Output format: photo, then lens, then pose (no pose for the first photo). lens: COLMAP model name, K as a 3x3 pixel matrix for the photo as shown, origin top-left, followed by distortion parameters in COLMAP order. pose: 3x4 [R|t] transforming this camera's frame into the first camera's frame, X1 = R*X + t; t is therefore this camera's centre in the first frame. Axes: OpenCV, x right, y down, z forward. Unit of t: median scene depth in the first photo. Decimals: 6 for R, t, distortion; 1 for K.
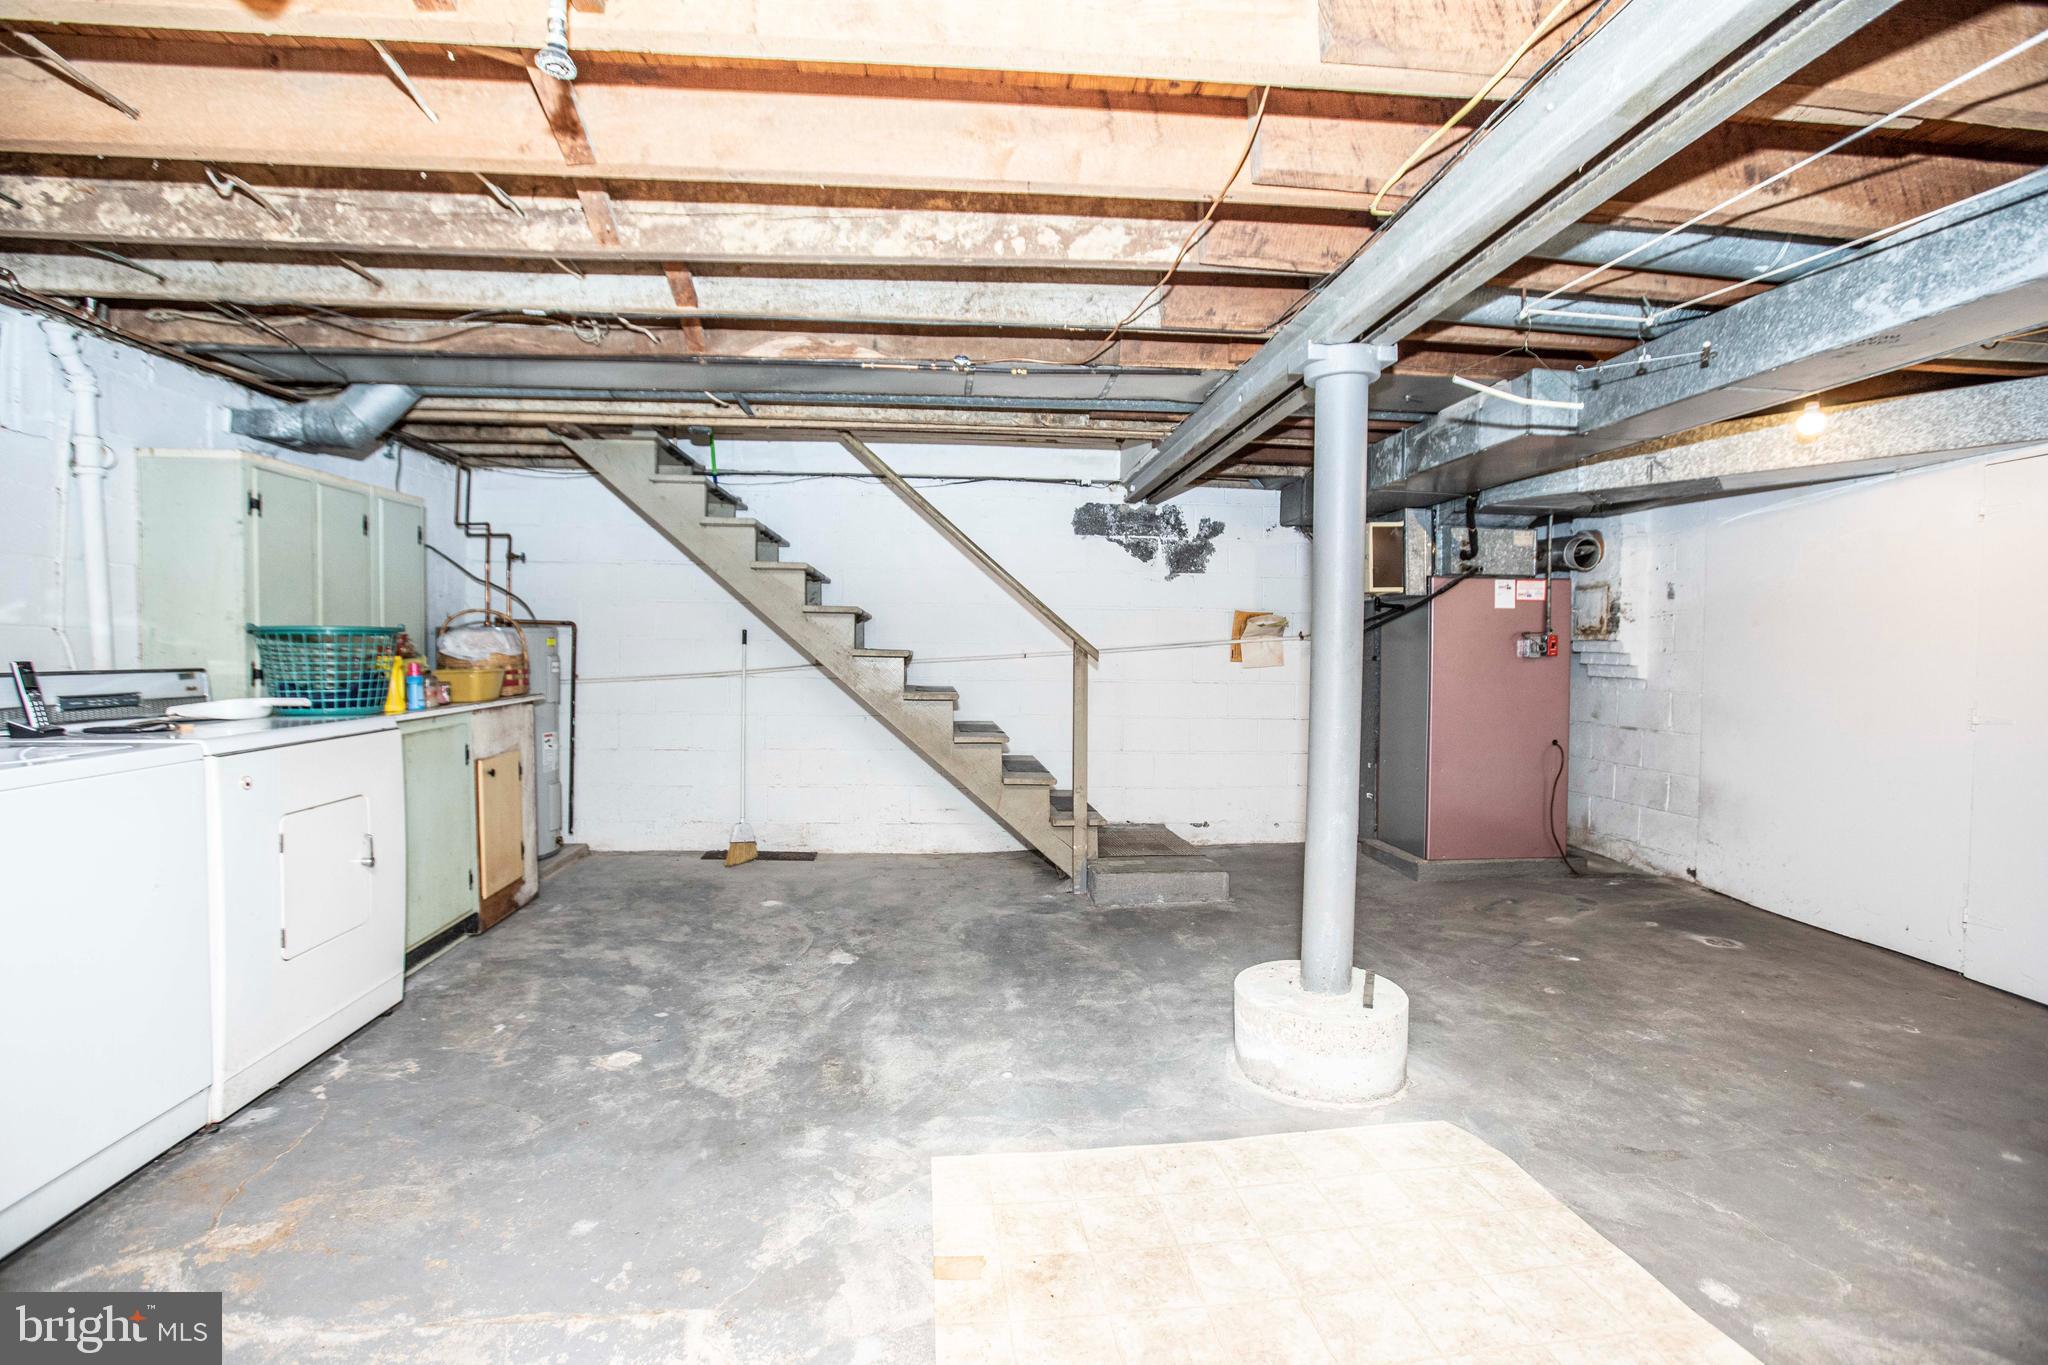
lens RADIAL K [[947.4, 0, 1019.9], [0, 947.4, 677.8], [0, 0, 1]] dist [-0.059366, 0.025789]
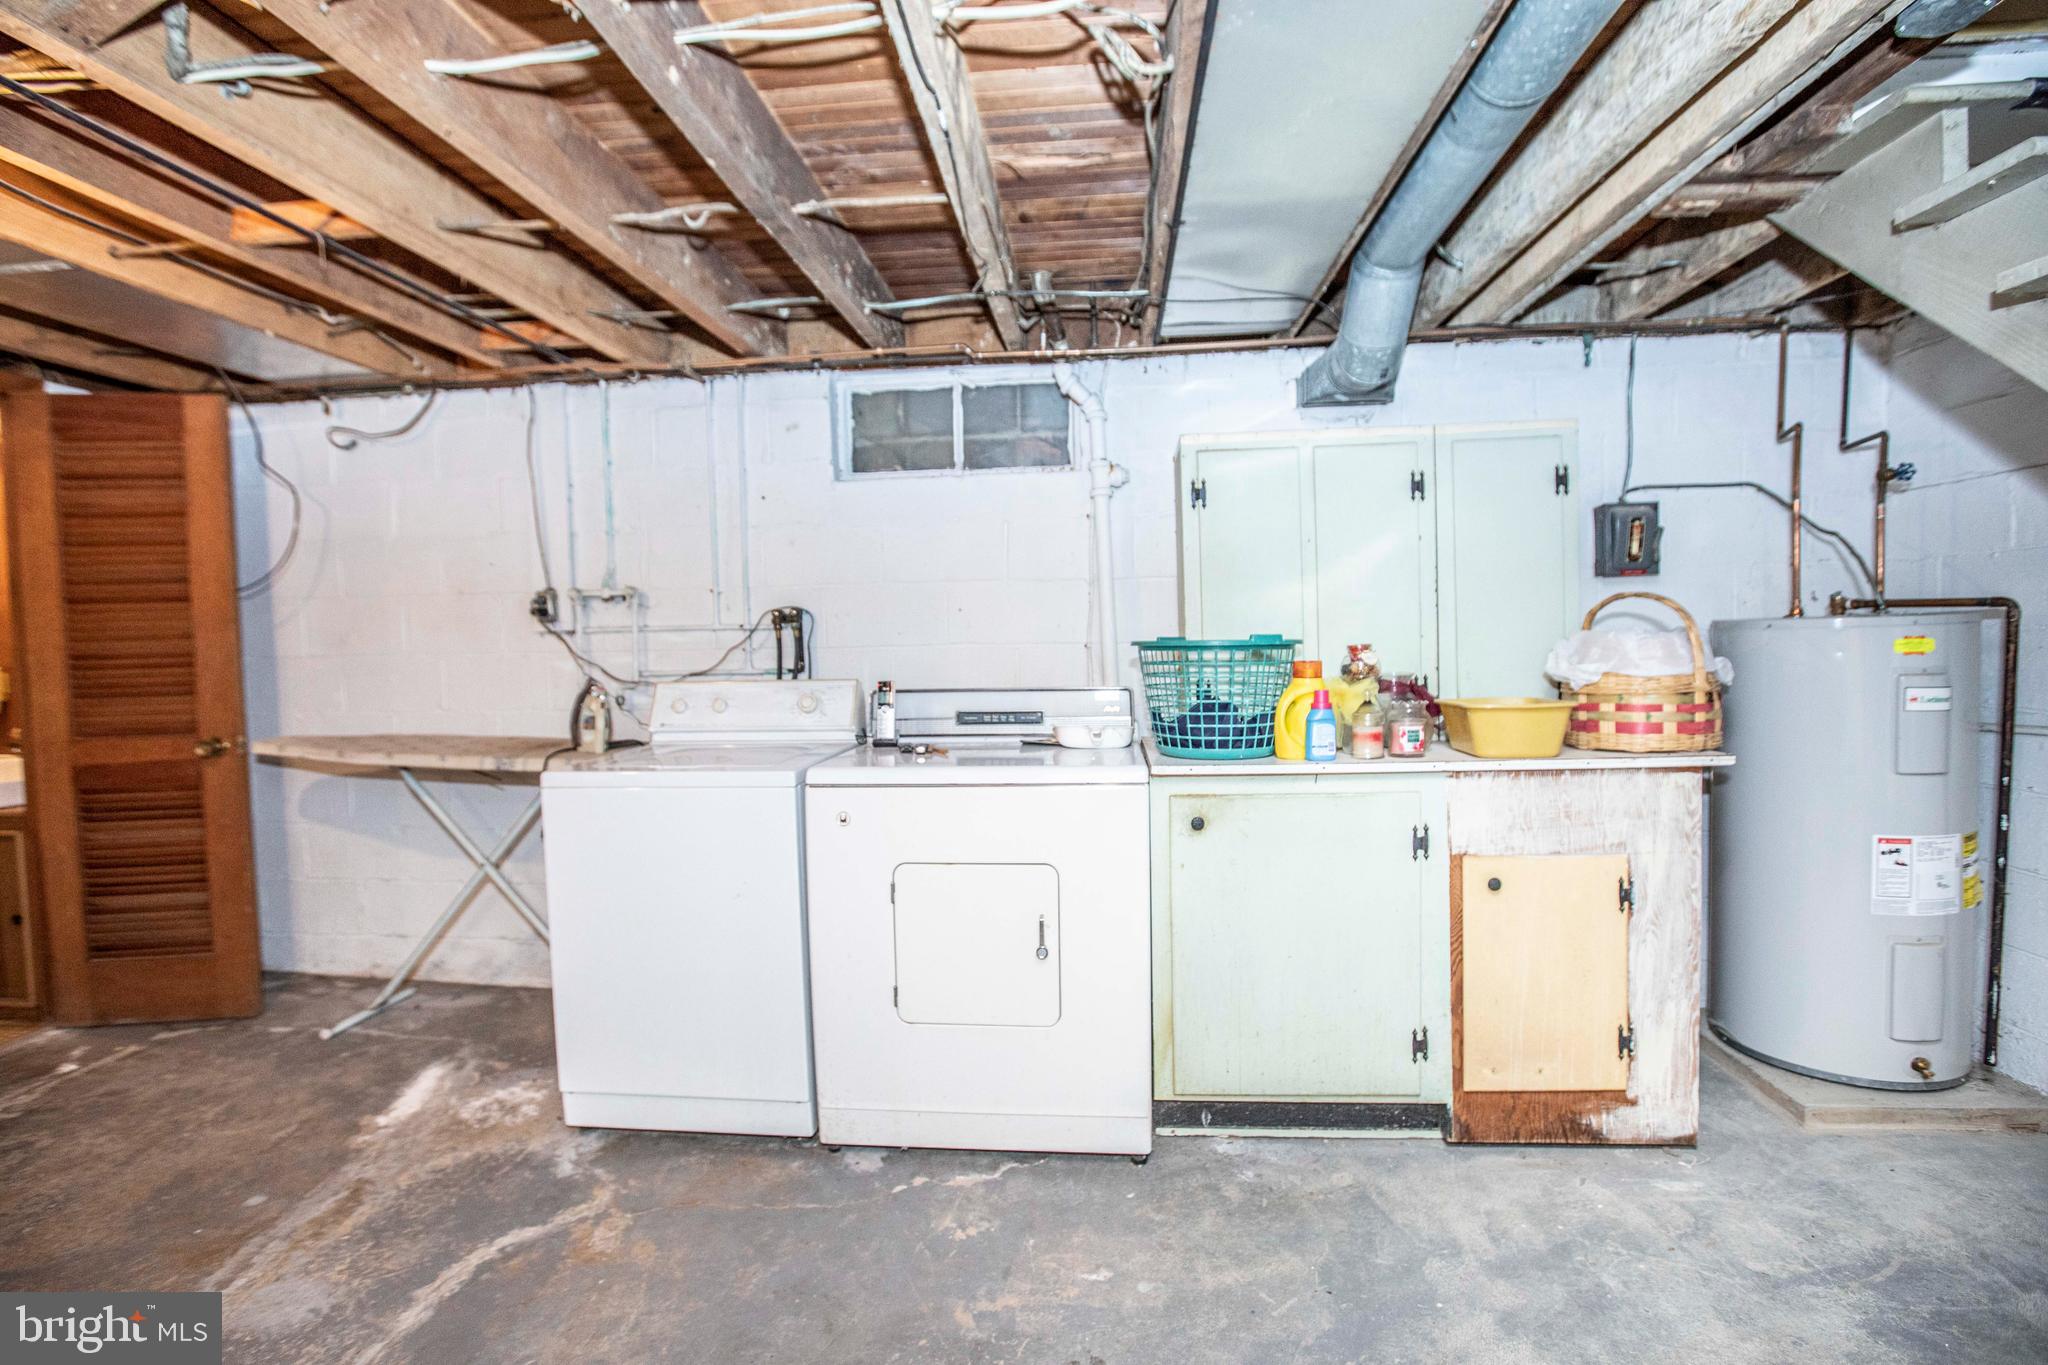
lens RADIAL K [[947.4, 0, 1019.9], [0, 947.4, 677.8], [0, 0, 1]] dist [-0.059366, 0.025789]
pose [[-0.187844, 0.051093, -0.980869, 0.049829], [-0.013536, 0.998417, 0.054600, -0.061317], [0.982106, 0.023533, -0.186855, 0.953736]]
